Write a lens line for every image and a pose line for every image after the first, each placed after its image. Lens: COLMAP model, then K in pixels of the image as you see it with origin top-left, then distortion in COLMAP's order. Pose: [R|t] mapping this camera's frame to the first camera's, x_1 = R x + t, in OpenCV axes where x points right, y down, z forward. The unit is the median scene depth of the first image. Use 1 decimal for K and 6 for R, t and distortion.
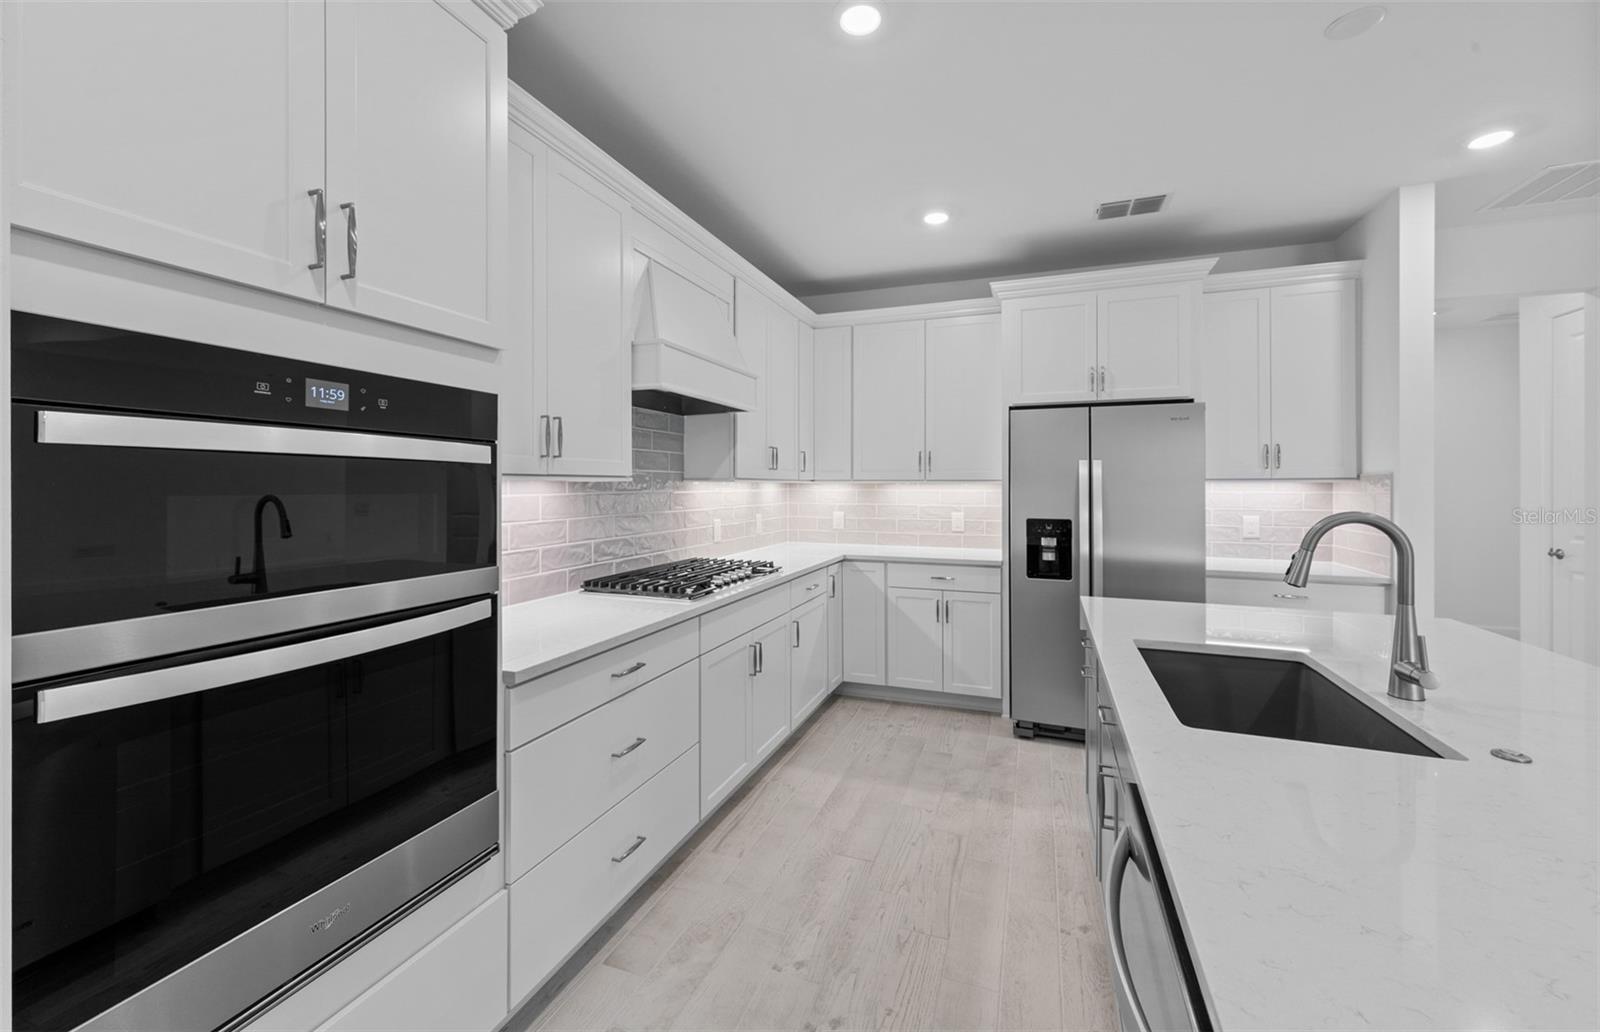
lens RADIAL K [[631.8, 0, 807.1], [0, 631.8, 501.4], [0, 0, 1]] dist [0.002462, 0.000126]
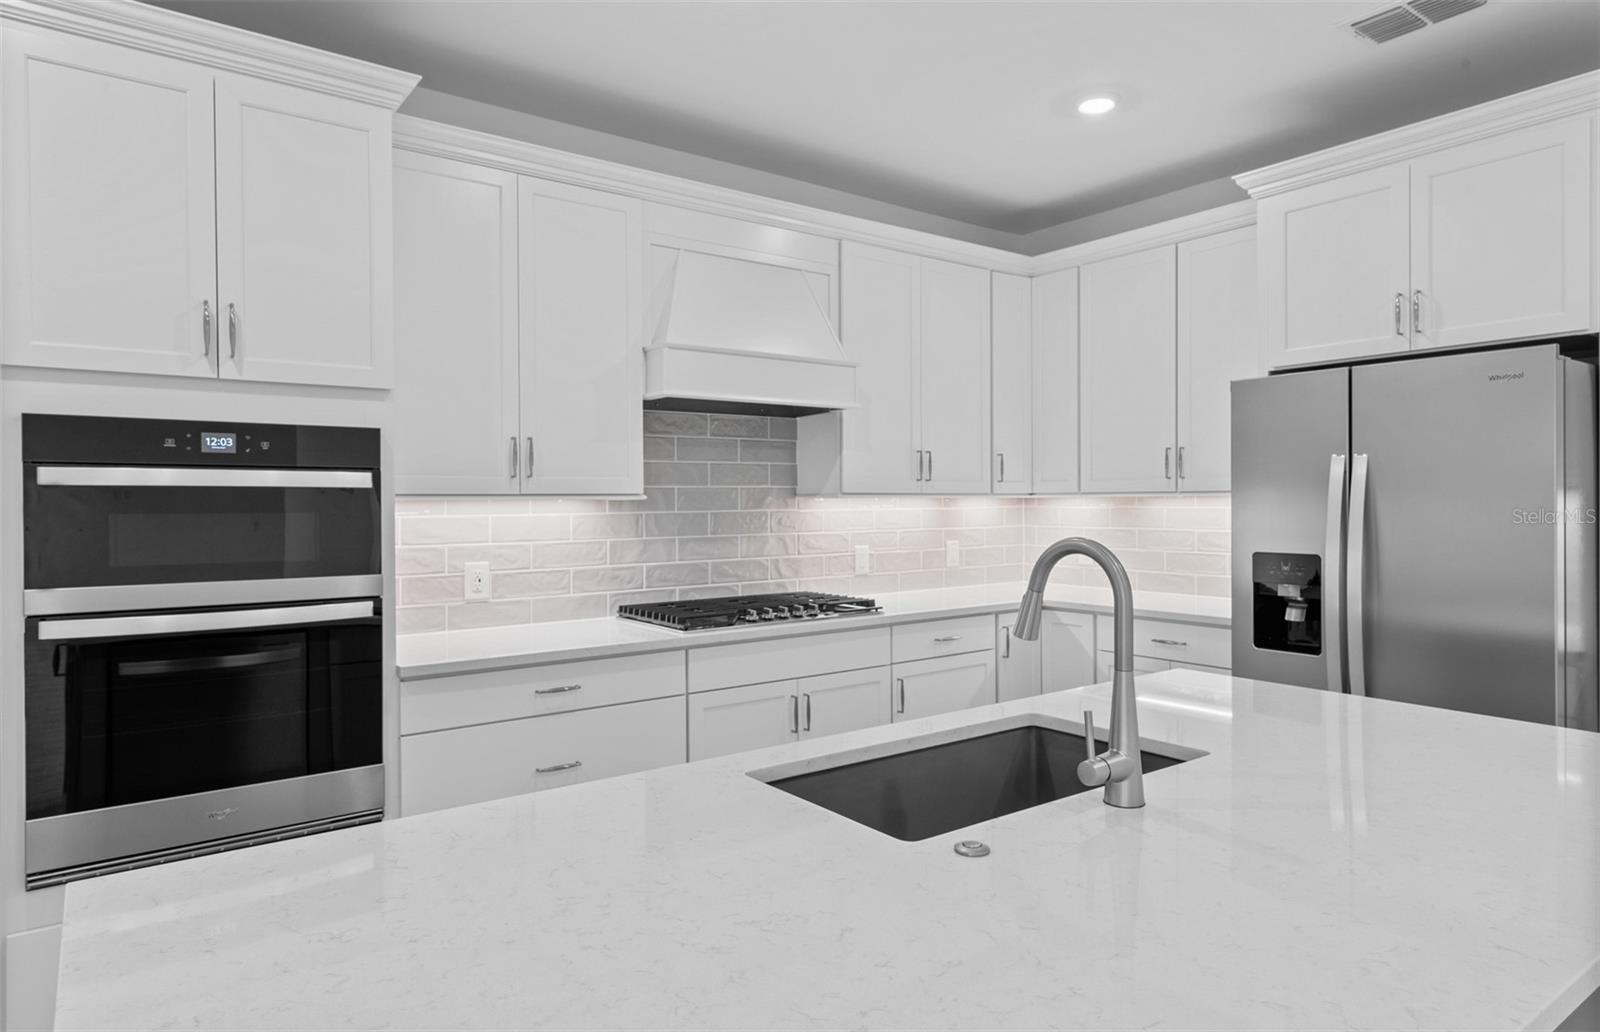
lens RADIAL K [[939.2, 0, 804.2], [0, 939.2, 535.7], [0, 0, 1]] dist [0.002221, 0.001032]
pose [[0.843899, 0.012307, -0.536361, 0.593441], [-0.005924, 0.999890, 0.013621, 0.001017], [0.536469, -0.008318, 0.843879, -0.028206]]
